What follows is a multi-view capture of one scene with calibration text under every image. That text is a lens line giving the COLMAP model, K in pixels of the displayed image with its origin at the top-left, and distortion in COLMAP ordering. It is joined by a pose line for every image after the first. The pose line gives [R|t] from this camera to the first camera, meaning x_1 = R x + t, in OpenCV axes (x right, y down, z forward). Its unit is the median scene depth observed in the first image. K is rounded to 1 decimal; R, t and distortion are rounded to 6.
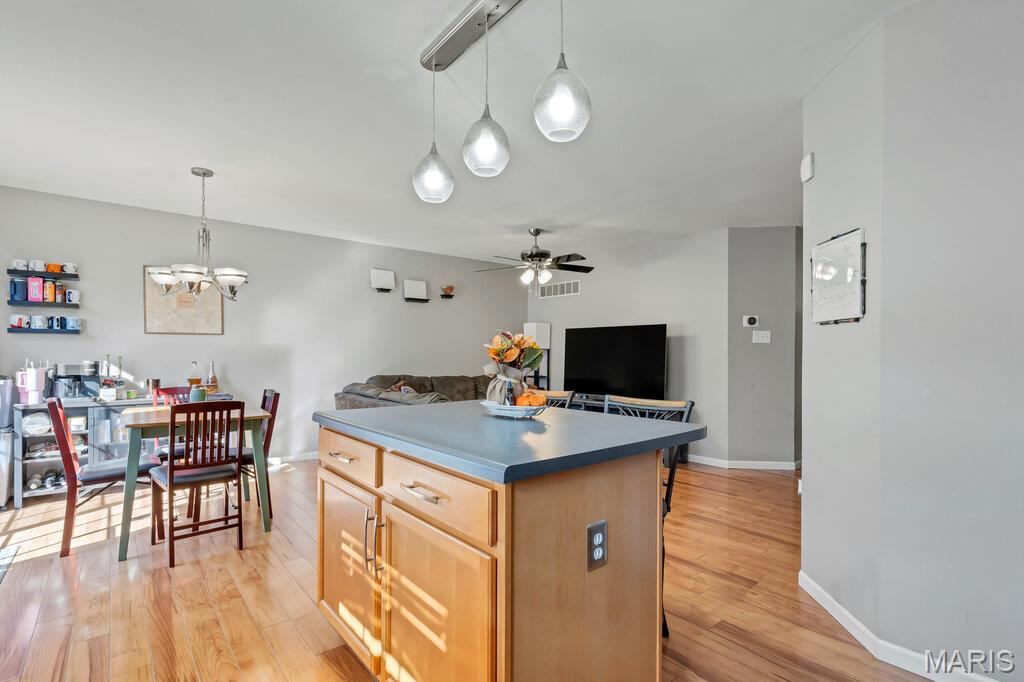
lens RADIAL K [[480.2, 0, 517.8], [0, 480.2, 358.9], [0, 0, 1]] dist [-0.001474, 0.000040]
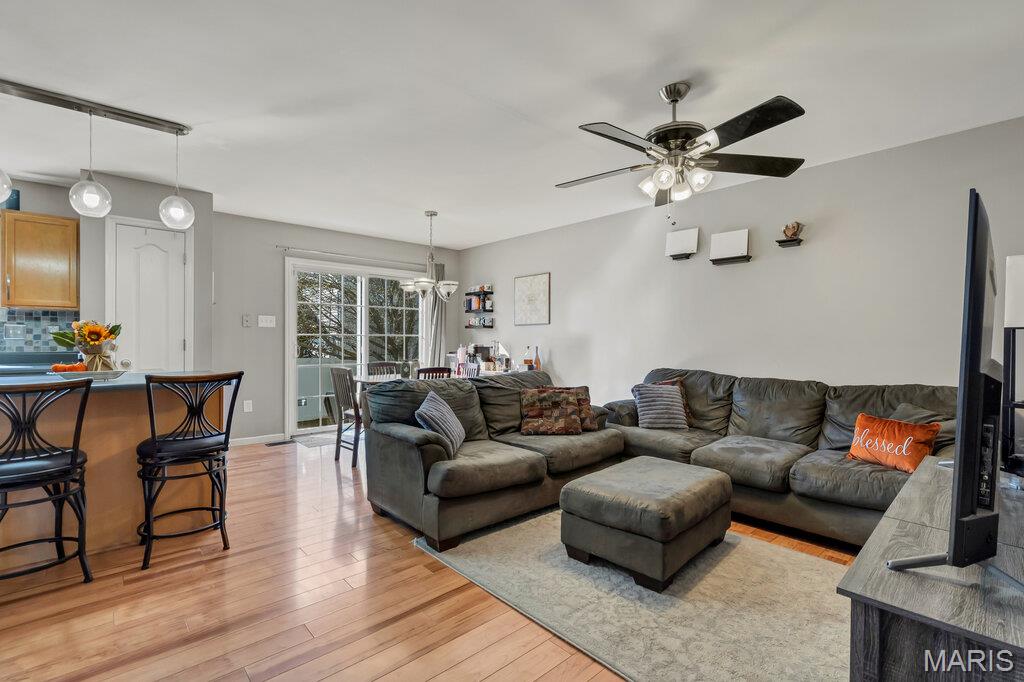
lens RADIAL K [[466.4, 0, 510.2], [0, 466.4, 341.5], [0, 0, 1]] dist [-0.004118, -0.000128]
pose [[0.026385, 0.000638, -0.999652, 0.667915], [-0.017140, 0.999853, 0.000185, -0.007361], [0.999505, 0.017129, 0.026392, 1.064596]]
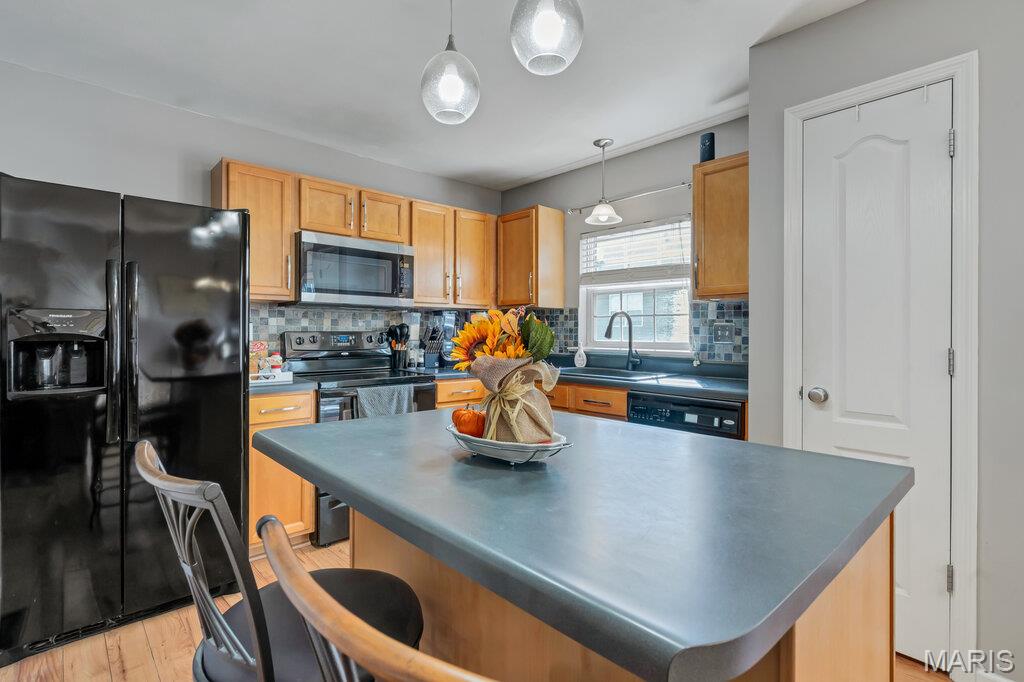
lens RADIAL K [[491.5, 0, 508.3], [0, 491.5, 335.7], [0, 0, 1]] dist [-0.000616, 0.000144]
pose [[-0.999258, -0.006233, -0.038016, 0.003825], [-0.006803, 0.999866, 0.014884, -0.014926], [0.037919, 0.015132, -0.999166, 0.776126]]
